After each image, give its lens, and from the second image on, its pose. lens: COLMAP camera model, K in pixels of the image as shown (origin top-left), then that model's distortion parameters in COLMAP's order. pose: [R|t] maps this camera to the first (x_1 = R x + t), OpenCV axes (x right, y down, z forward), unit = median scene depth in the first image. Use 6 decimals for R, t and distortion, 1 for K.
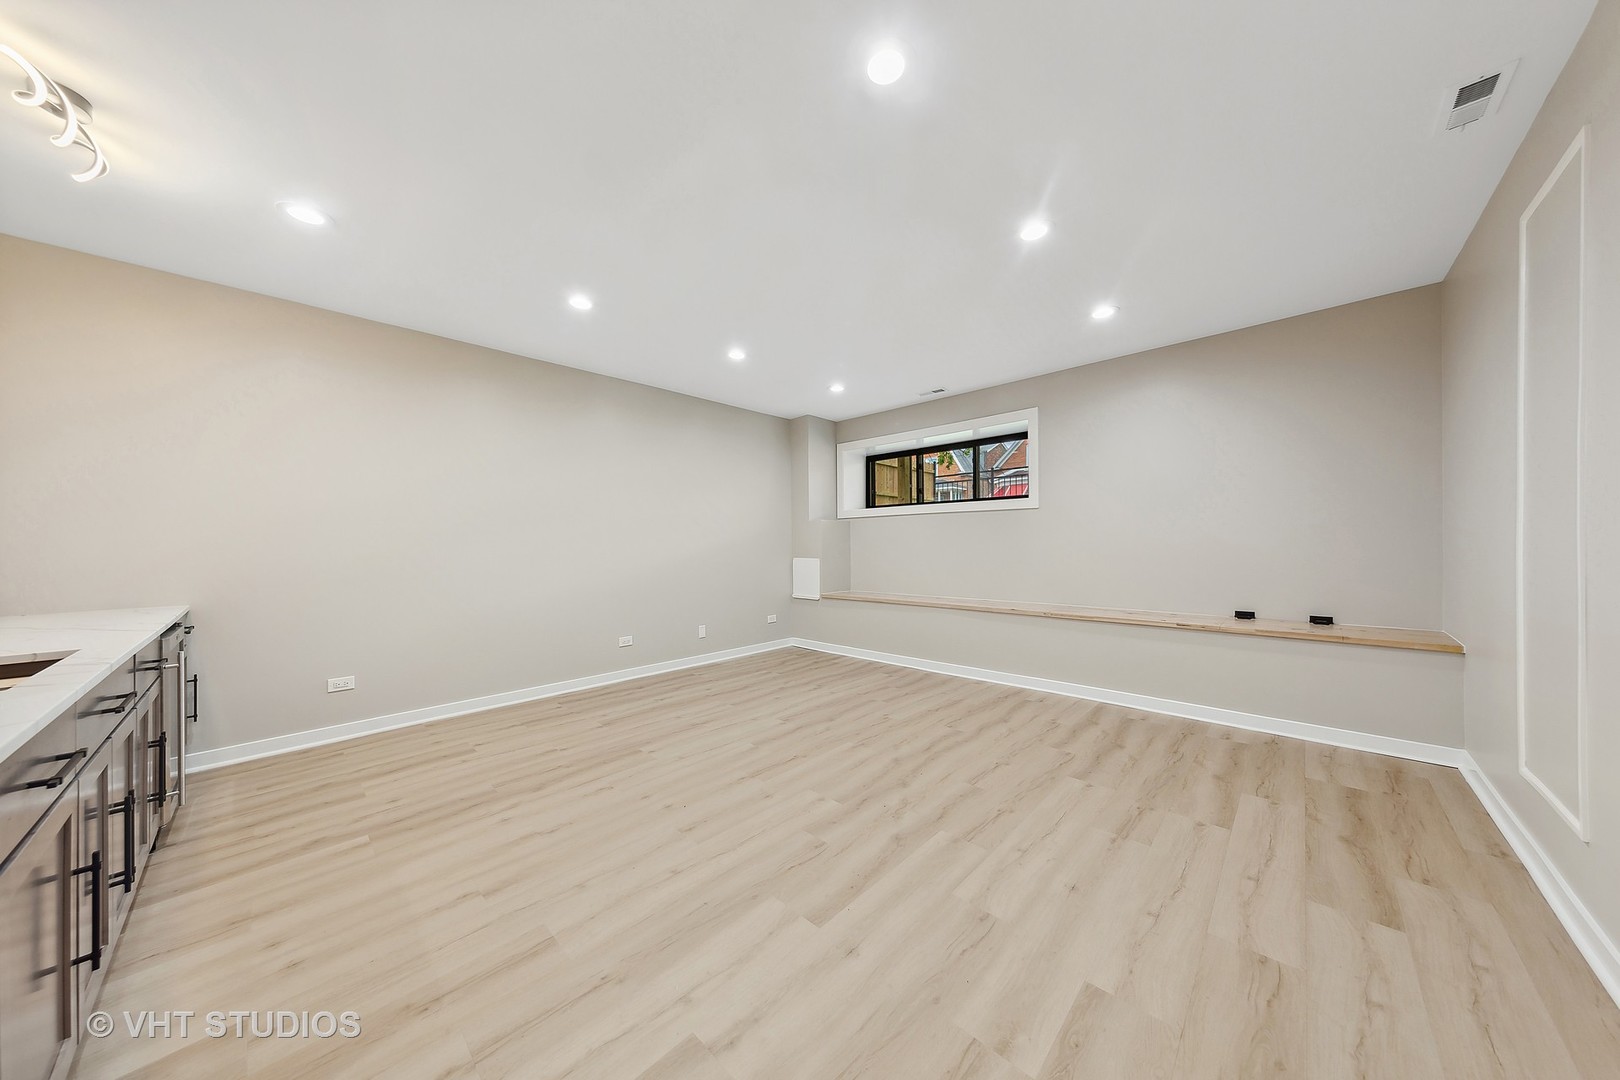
lens RADIAL K [[519.7, 0, 812.7], [0, 519.7, 555.2], [0, 0, 1]] dist [0.007893, -0.000804]
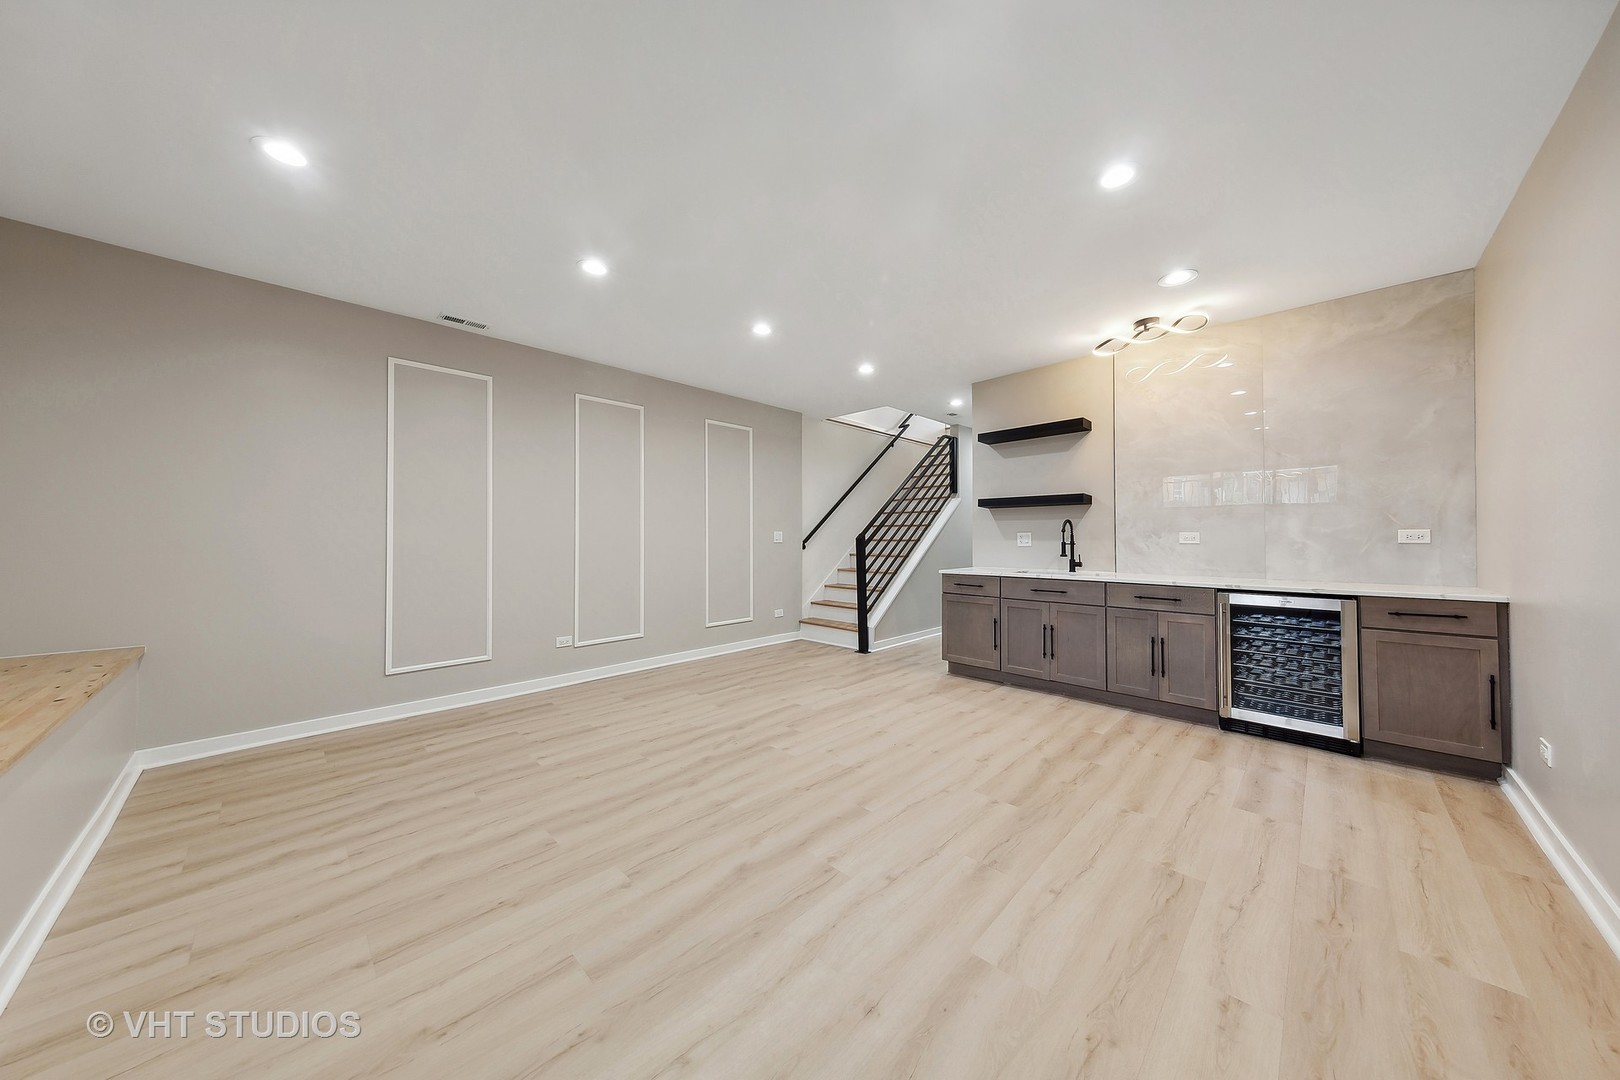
lens RADIAL K [[519.7, 0, 810.0], [0, 519.7, 535.9], [0, 0, 1]] dist [0.007893, -0.000804]
pose [[-0.999734, 0.013802, 0.018481, -0.060429], [0.014088, 0.999782, 0.015403, -0.034326], [-0.018264, 0.015659, -0.999711, 1.902858]]
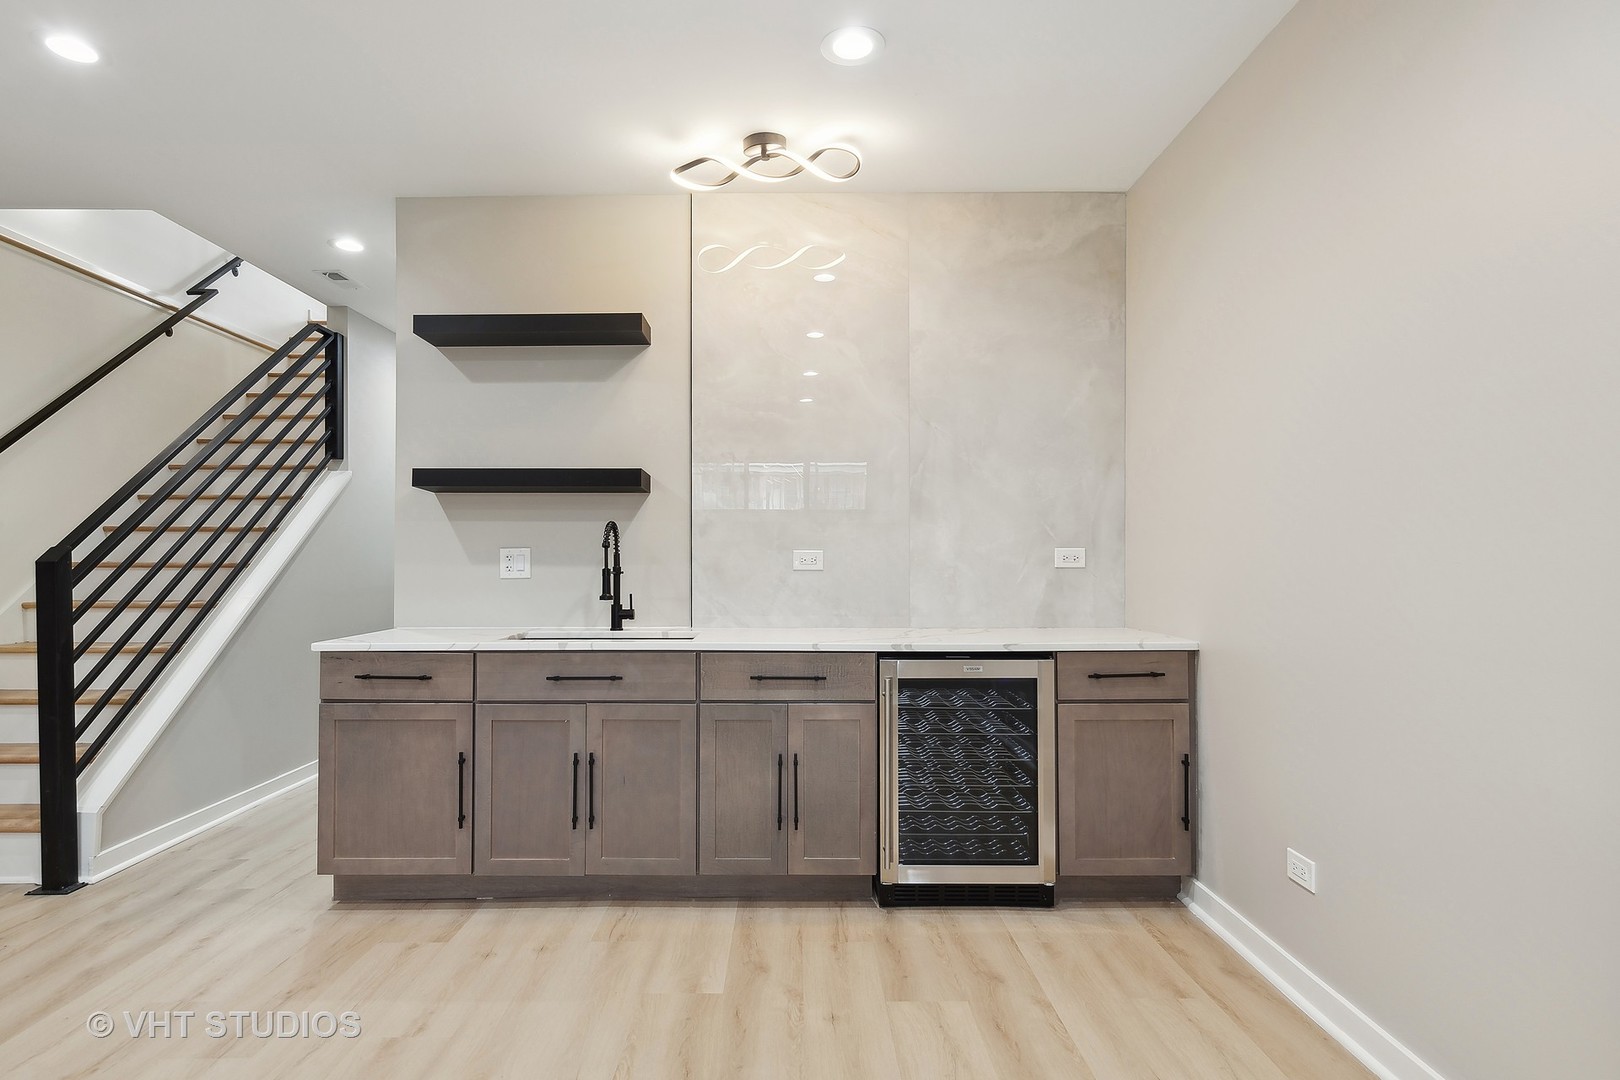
lens RADIAL K [[881.2, 0, 789.3], [0, 881.2, 545.7], [0, 0, 1]] dist [0.008405, -0.001322]
pose [[-0.730168, 0.003980, -0.683257, -0.125598], [-0.003153, 0.999953, 0.009194, -0.026616], [0.683261, 0.008867, -0.730121, 1.446882]]
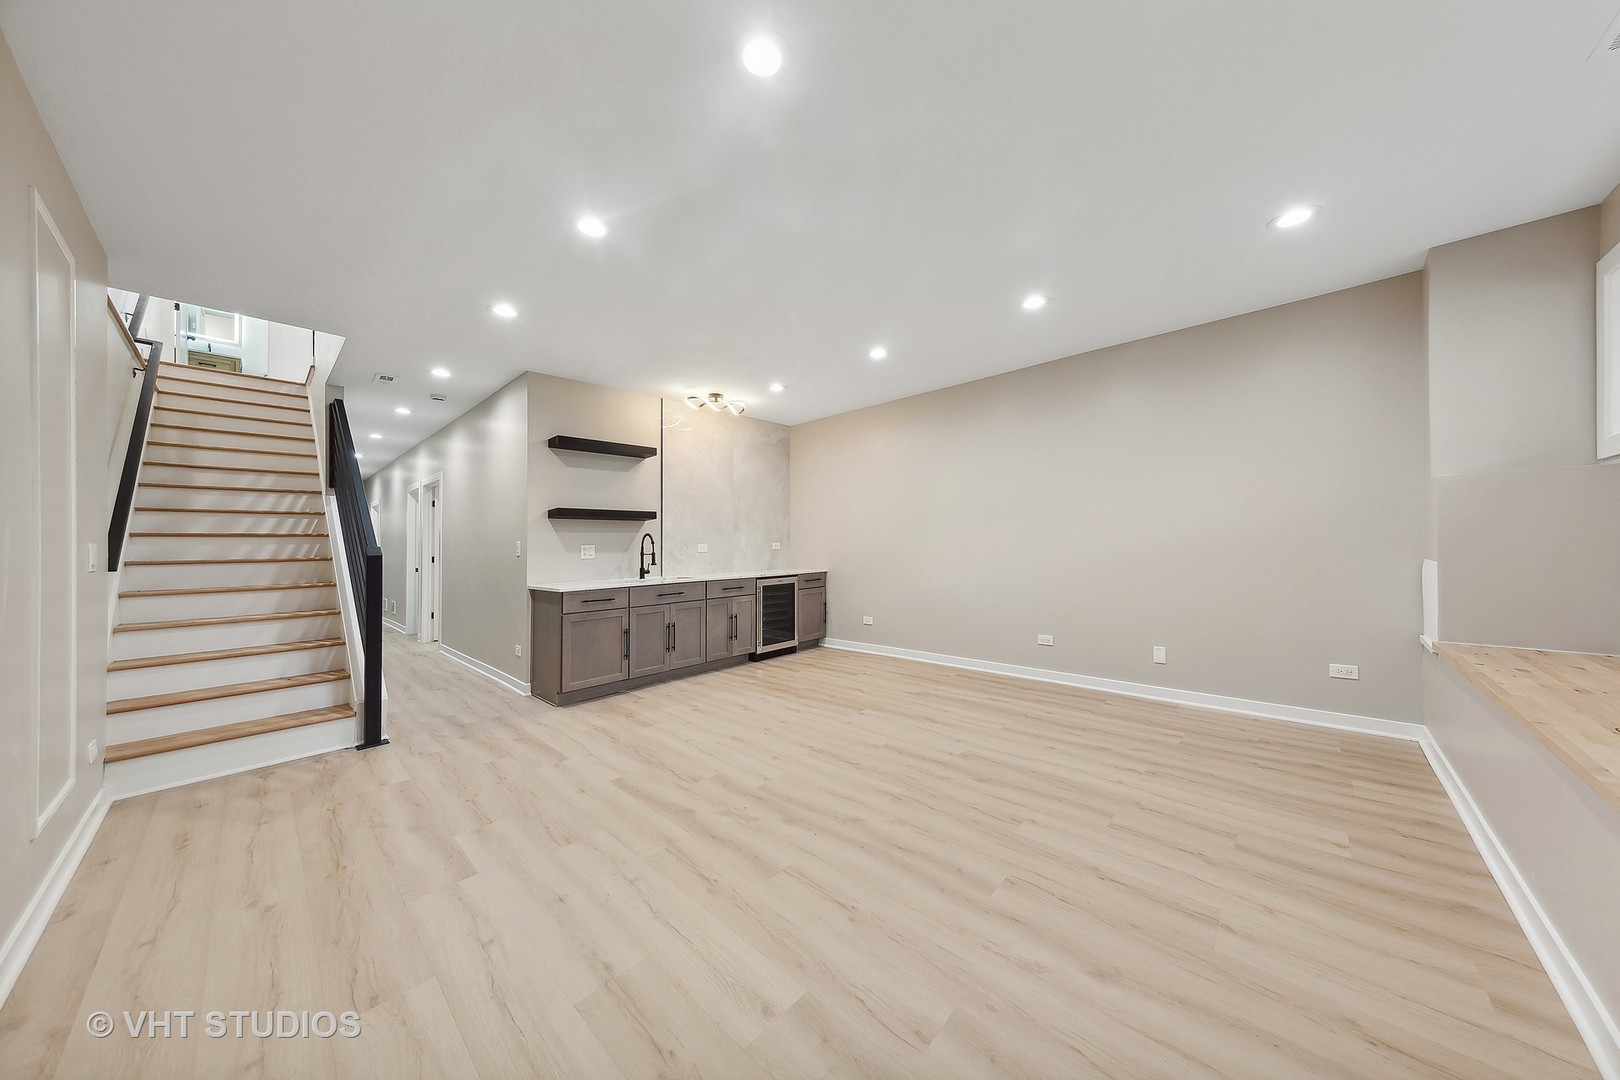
lens RADIAL K [[519.7, 0, 819.8], [0, 519.7, 553.5], [0, 0, 1]] dist [0.007893, -0.000804]
pose [[0.012256, 0.029414, -0.999492, 0.953178], [-0.001616, 0.999567, 0.029396, -0.031866], [0.999924, 0.001255, 0.012299, 0.954377]]
